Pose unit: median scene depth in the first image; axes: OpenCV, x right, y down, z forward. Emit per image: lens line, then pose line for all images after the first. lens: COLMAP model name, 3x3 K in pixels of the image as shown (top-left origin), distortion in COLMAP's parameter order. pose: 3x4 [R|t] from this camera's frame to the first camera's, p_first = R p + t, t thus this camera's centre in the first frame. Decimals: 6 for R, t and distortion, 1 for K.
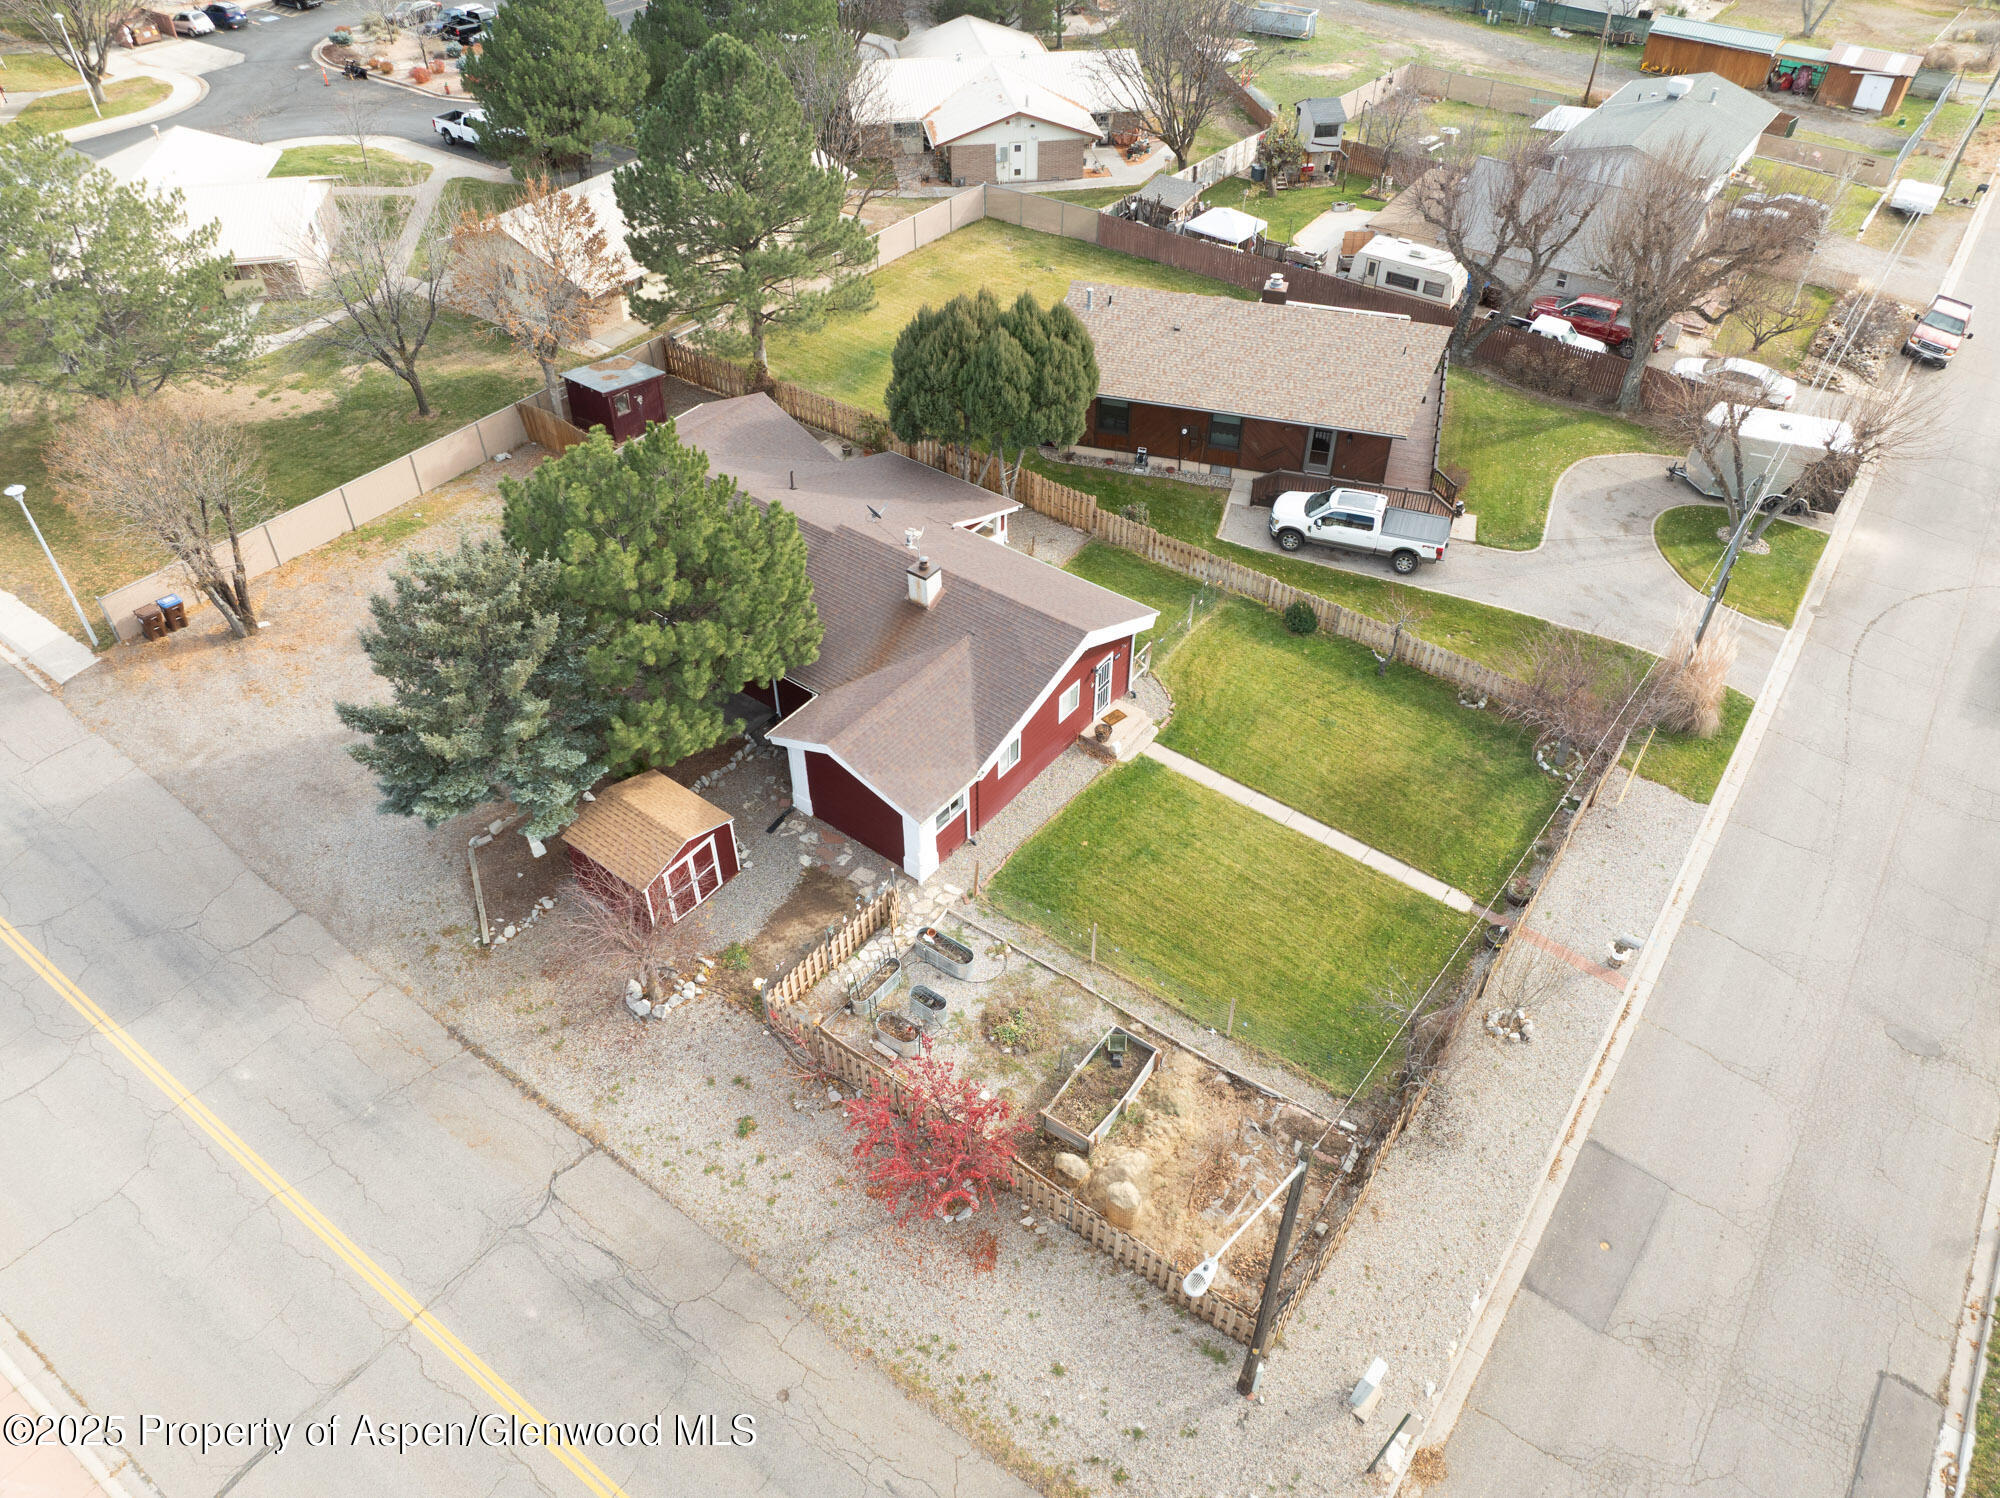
lens RADIAL K [[1407.8, 0, 1000.0], [0, 1407.8, 749.0], [0, 0, 1]] dist [-0.044490, 0.006740]
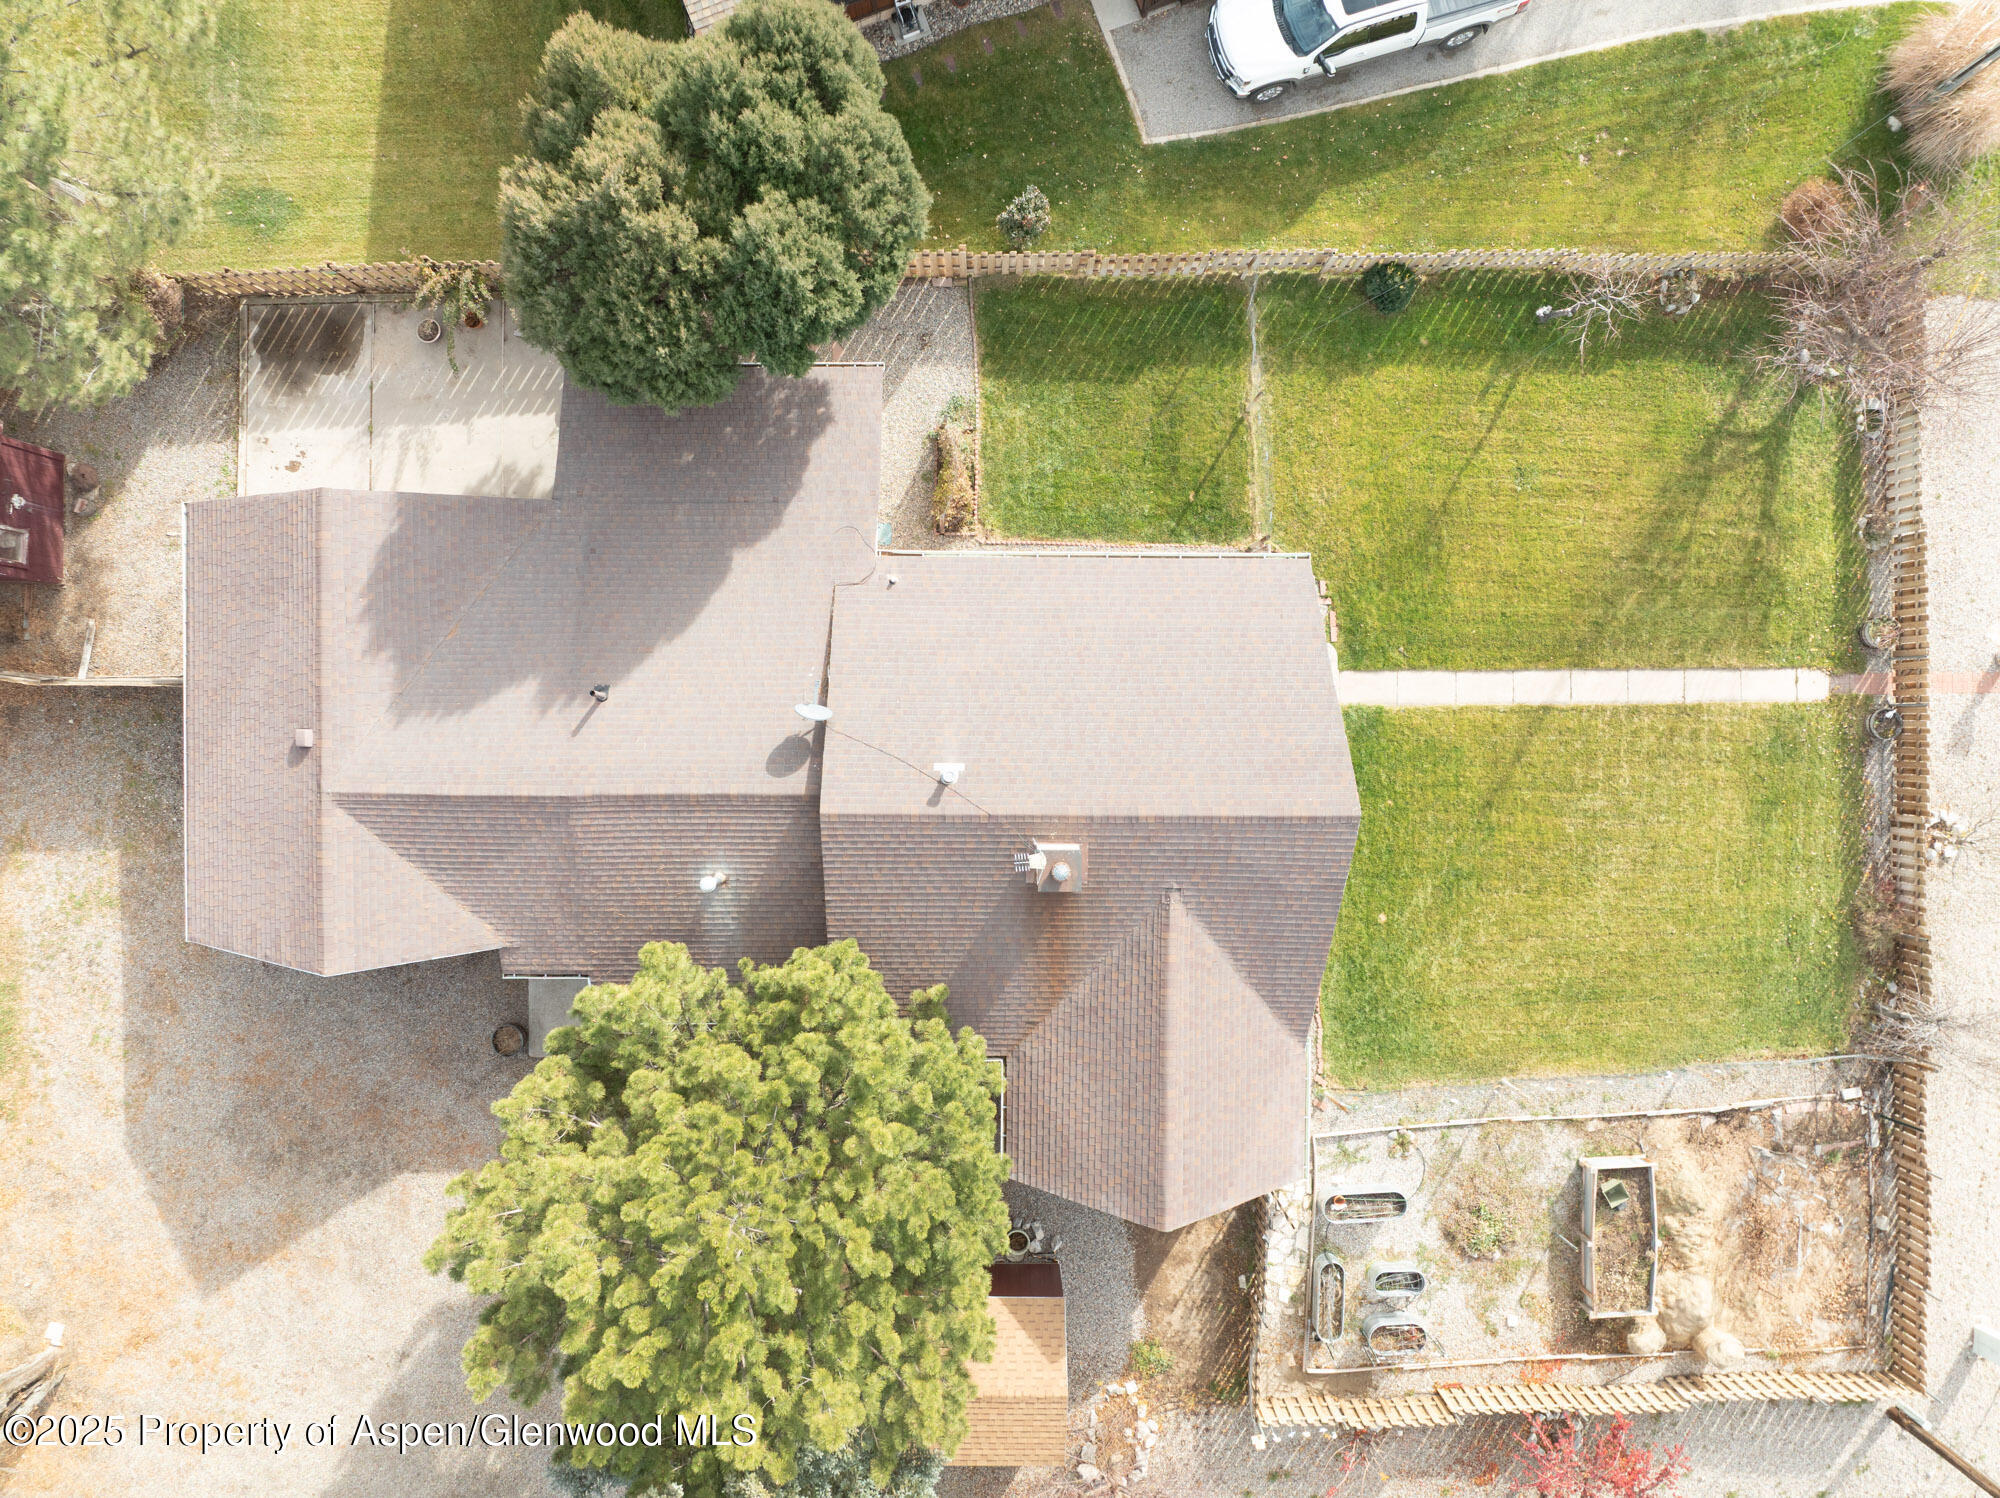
lens RADIAL K [[1412.5, 0, 1000.0], [0, 1412.5, 749.0], [0, 0, 1]] dist [-0.063457, 0.038782]
pose [[0.802532, -0.596515, -0.010637, -0.037401], [0.397879, 0.521838, 0.754571, -0.590022], [-0.444562, -0.609799, 0.656132, 0.650607]]
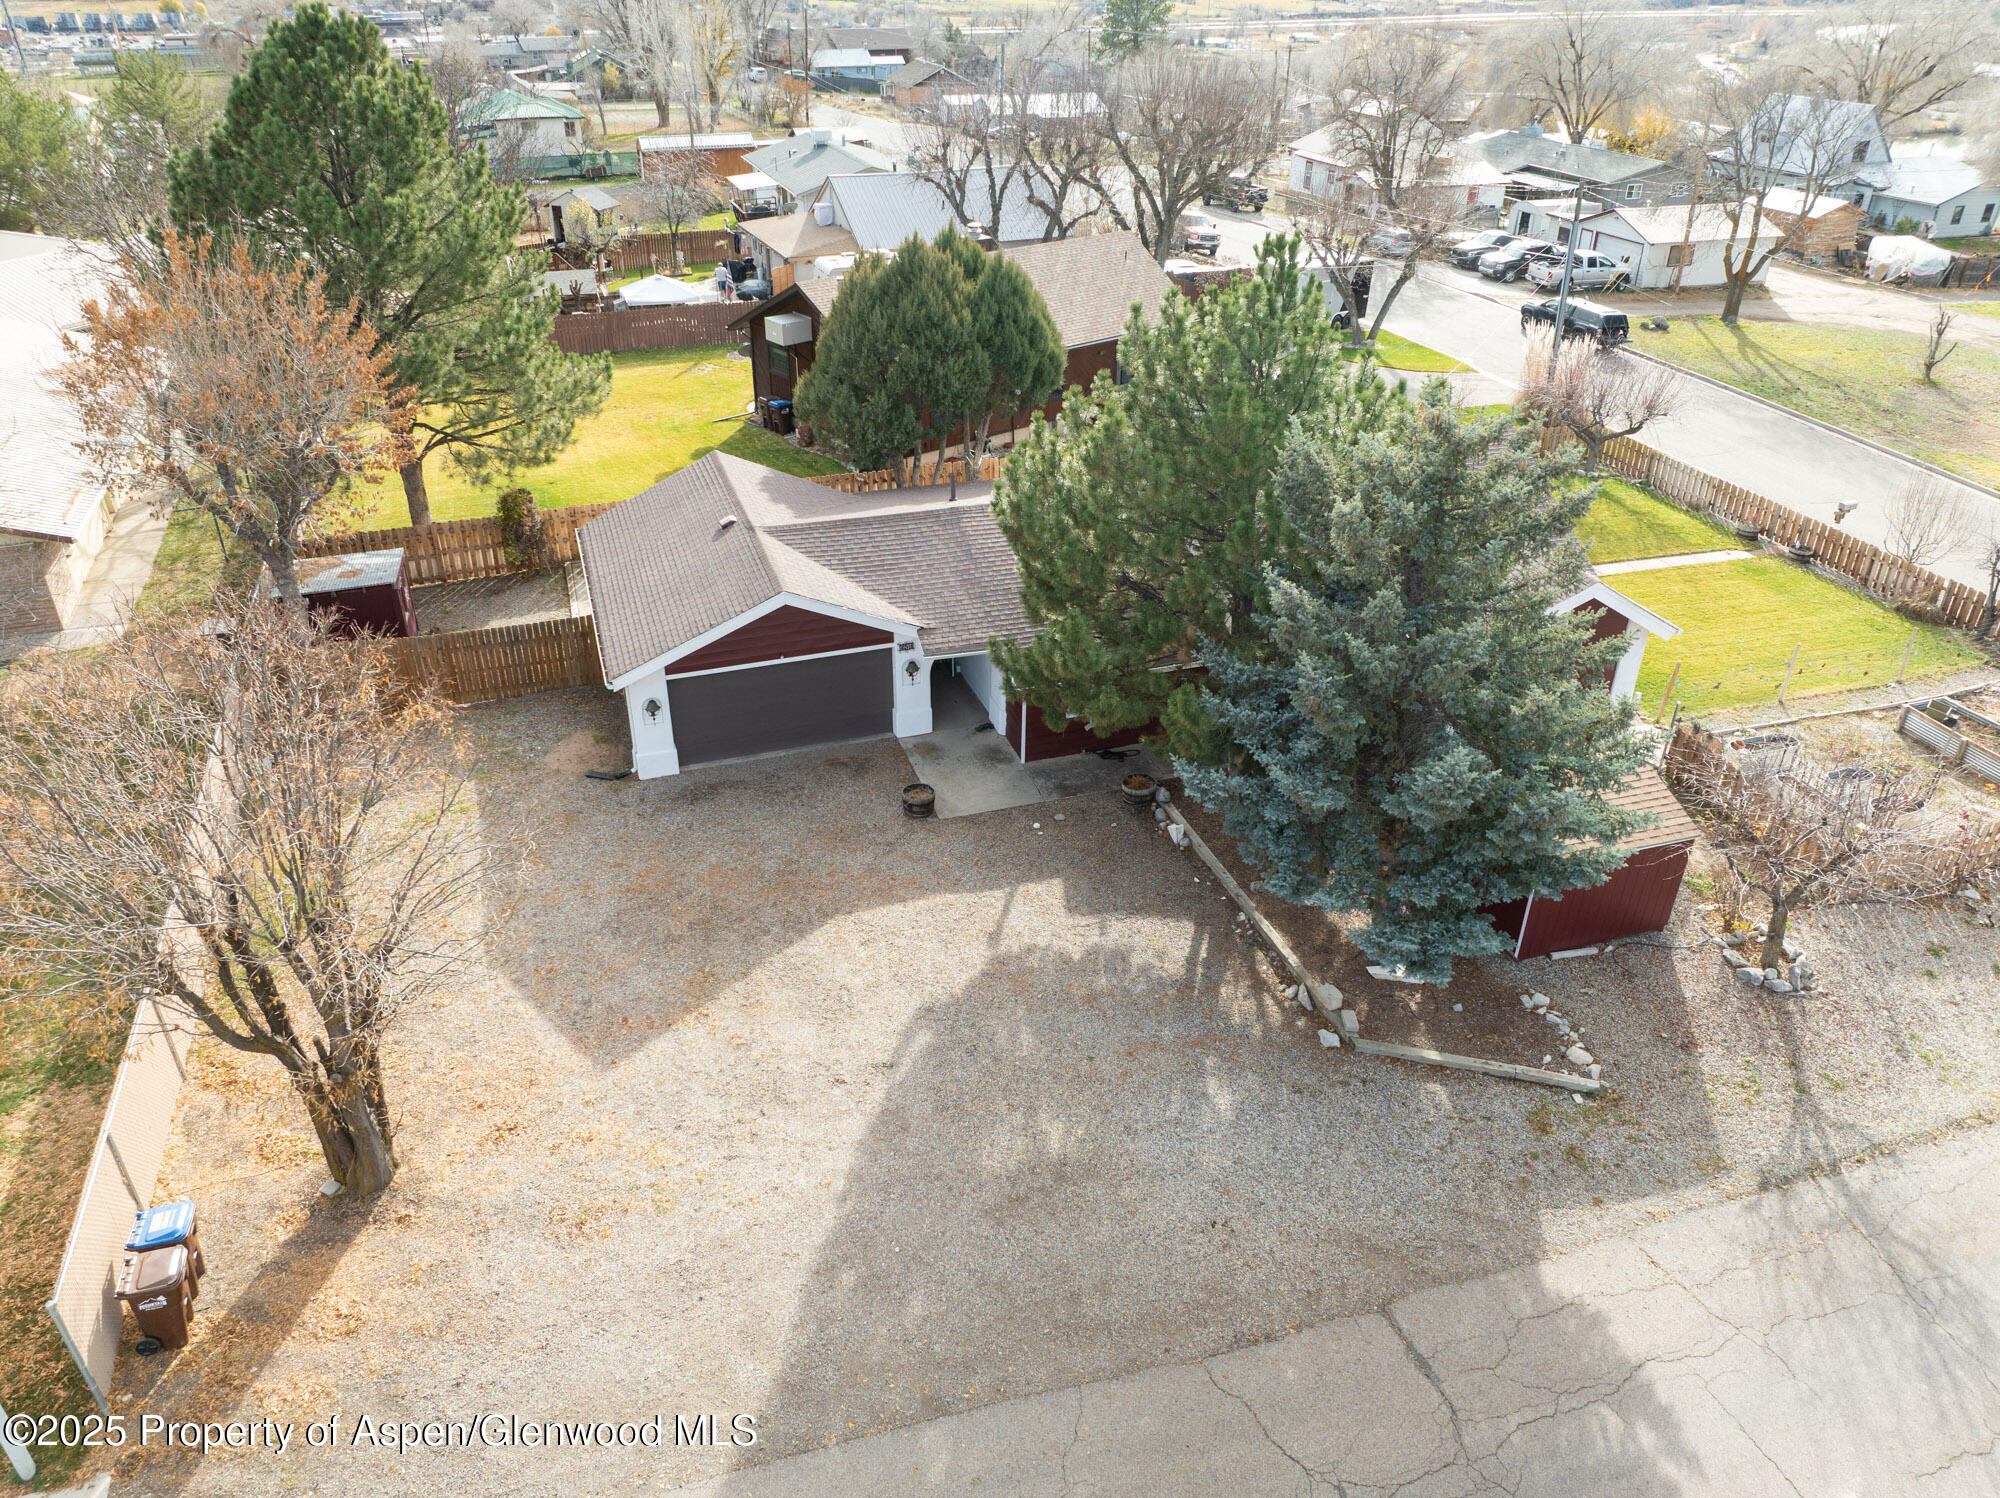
lens RADIAL K [[1412.5, 0, 1000.0], [0, 1412.5, 749.0], [0, 0, 1]] dist [-0.063457, 0.038782]
pose [[0.570237, -0.415852, 0.708447, -0.761056], [0.546193, 0.836097, 0.051144, -0.122924], [-0.613598, 0.357784, 0.703909, 0.627226]]
